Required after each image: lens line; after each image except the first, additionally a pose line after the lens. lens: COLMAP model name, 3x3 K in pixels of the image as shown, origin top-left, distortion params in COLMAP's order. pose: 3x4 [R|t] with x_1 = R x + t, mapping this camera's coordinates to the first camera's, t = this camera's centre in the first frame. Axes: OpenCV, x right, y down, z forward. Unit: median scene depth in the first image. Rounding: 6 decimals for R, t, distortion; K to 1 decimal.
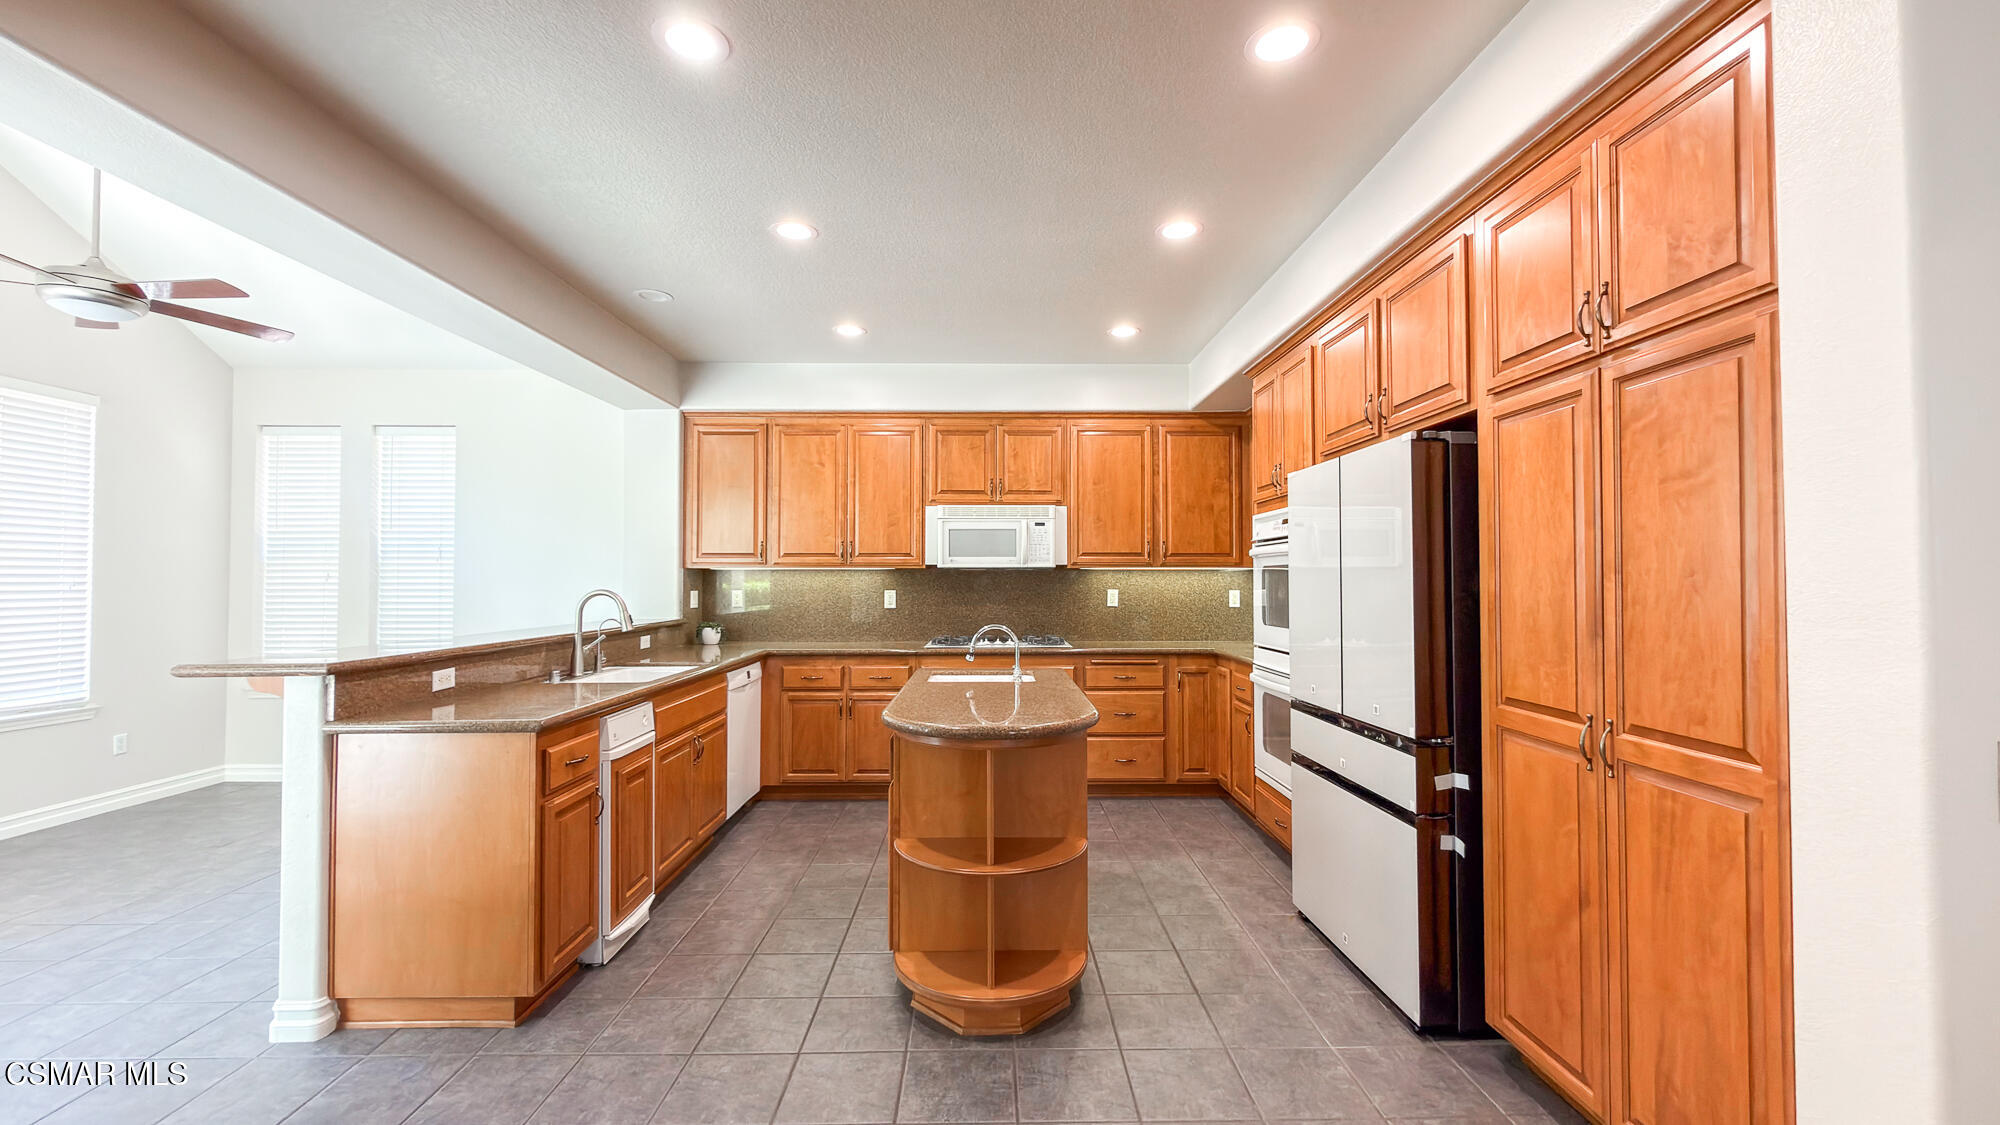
lens RADIAL K [[801.1, 0, 977.9], [0, 801.1, 560.5], [0, 0, 1]] dist [0.000530, 0.000035]
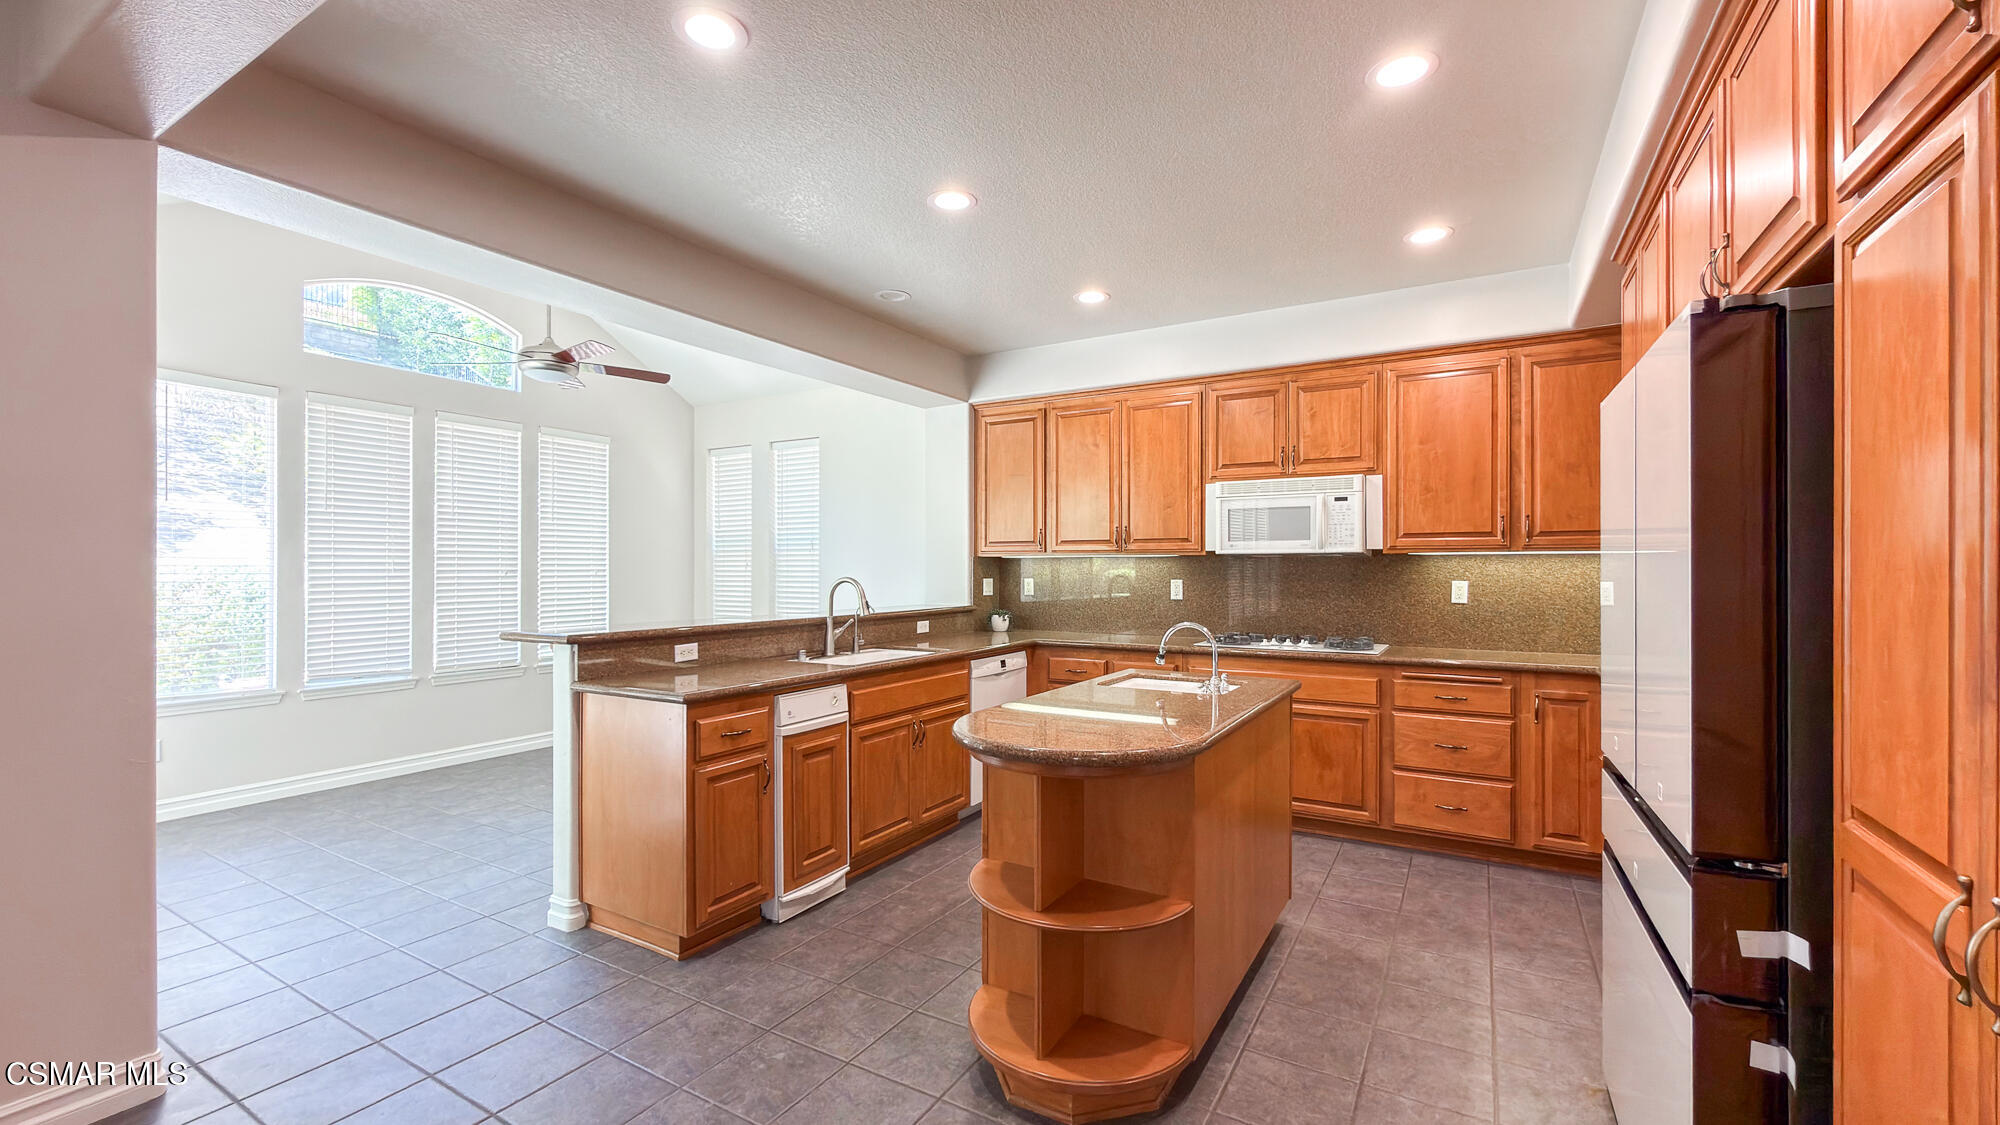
lens RADIAL K [[804.7, 0, 991.1], [0, 804.7, 563.9], [0, 0, 1]] dist [-0.000586, 0.000059]
pose [[0.857956, -0.002356, -0.513719, 0.239369], [0.012312, 0.999797, 0.015978, 0.003258], [0.513576, -0.020033, 0.857810, 0.157745]]
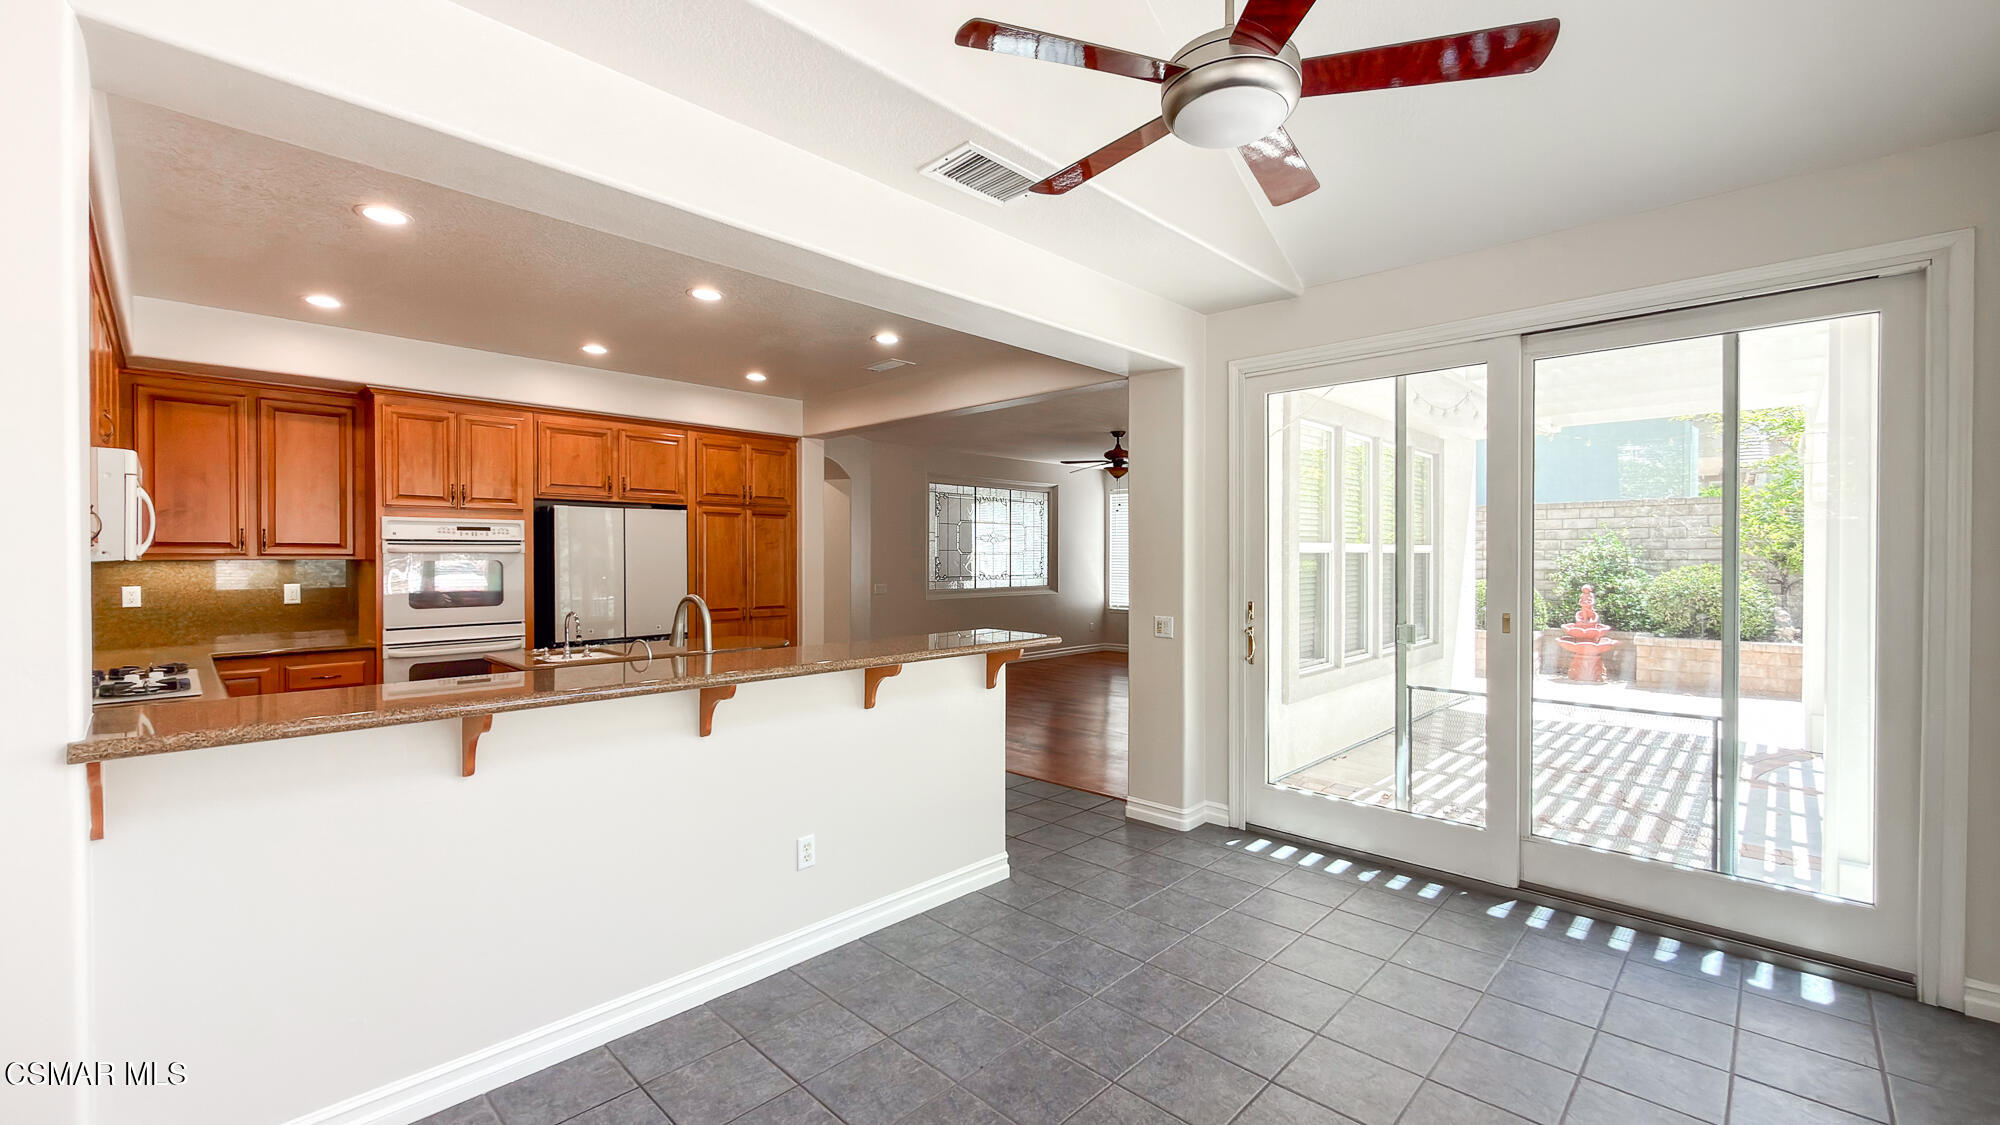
lens RADIAL K [[804.7, 0, 991.1], [0, 804.7, 563.9], [0, 0, 1]] dist [-0.000586, 0.000059]
pose [[-0.708723, -0.003096, 0.705480, -1.134274], [-0.012899, 0.999880, -0.008570, 0.009497], [-0.705368, -0.015174, -0.708678, 1.239511]]
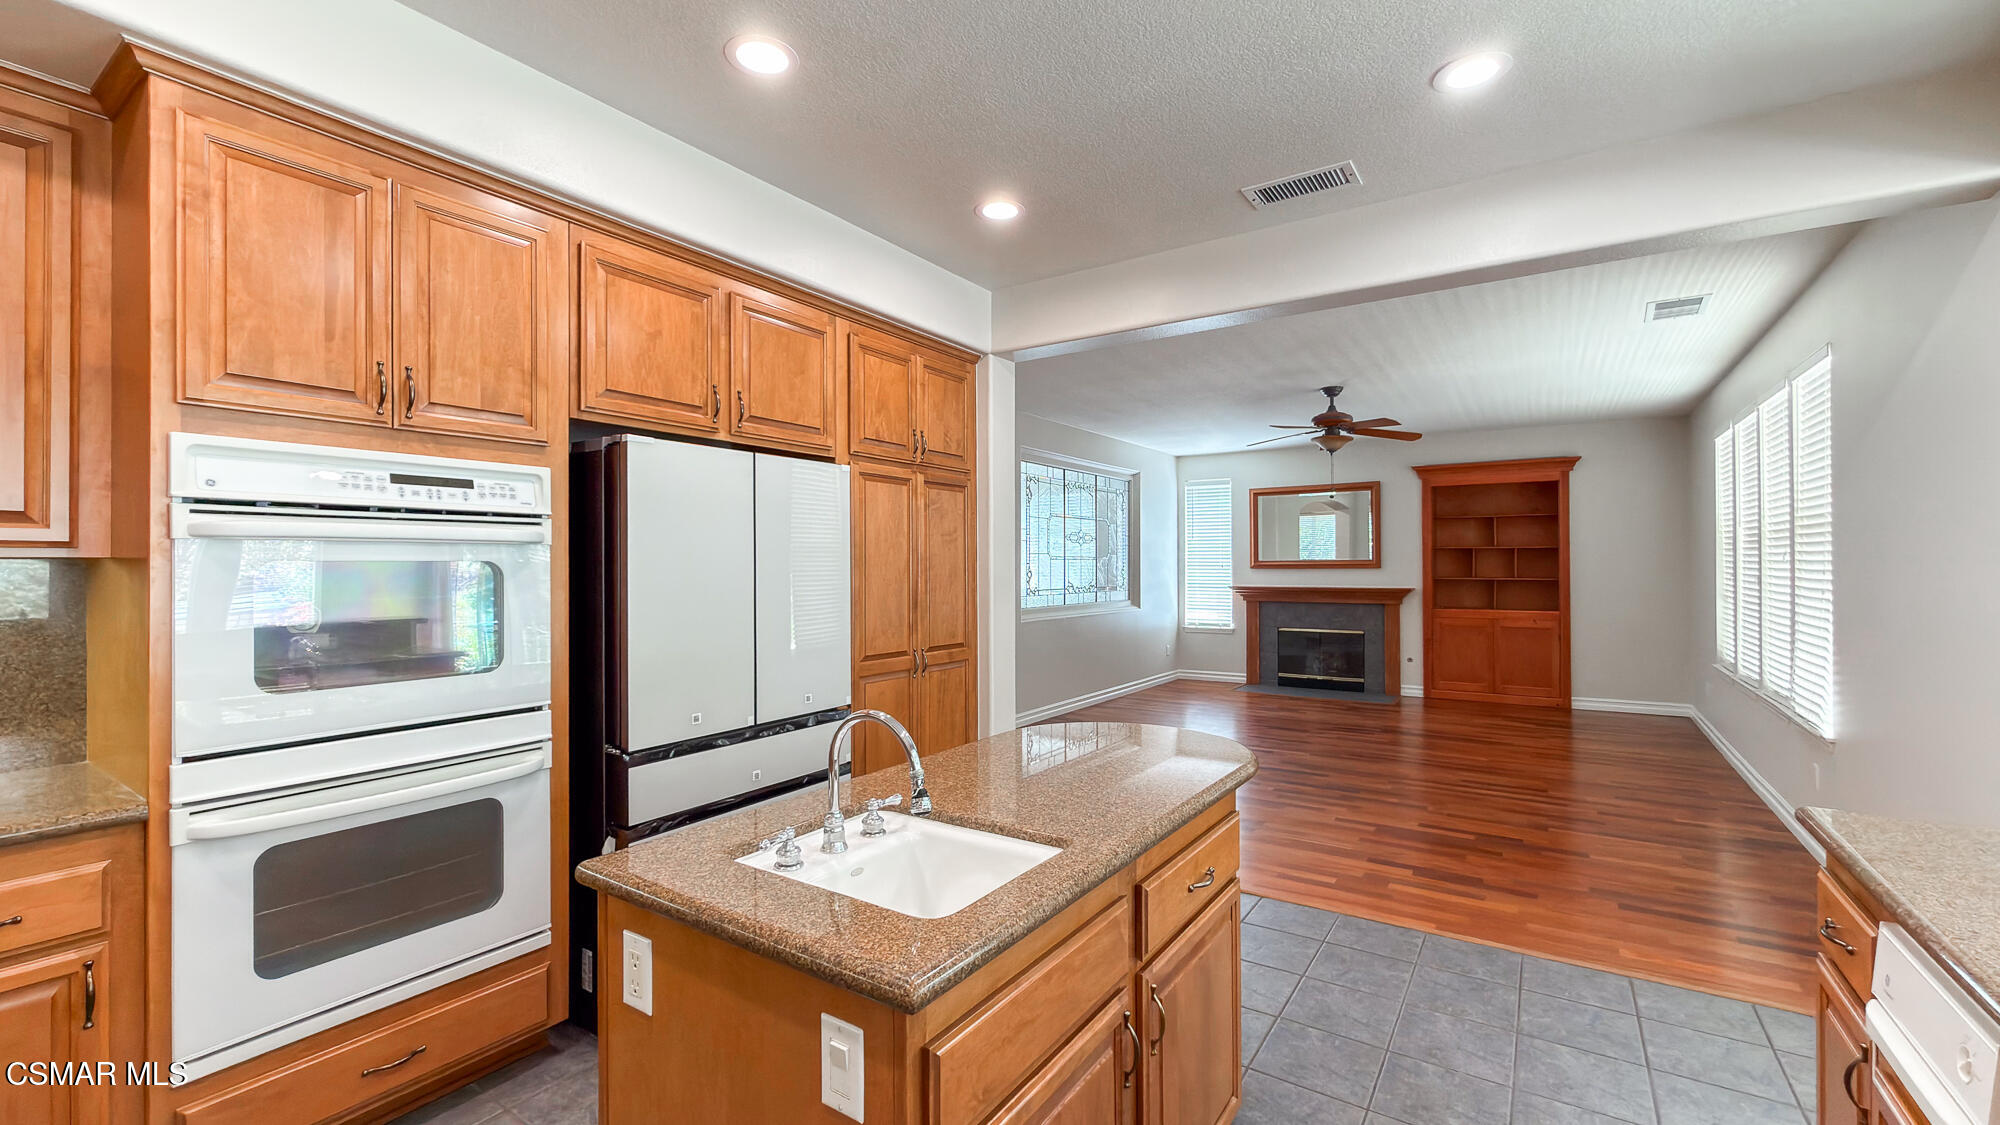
lens RADIAL K [[804.7, 0, 991.1], [0, 804.7, 563.9], [0, 0, 1]] dist [-0.000586, 0.000059]
pose [[-0.825806, 0.005601, 0.563927, -0.220975], [-0.008858, 0.999699, -0.022900, 0.013858], [-0.563885, -0.023907, -0.825507, 1.132768]]
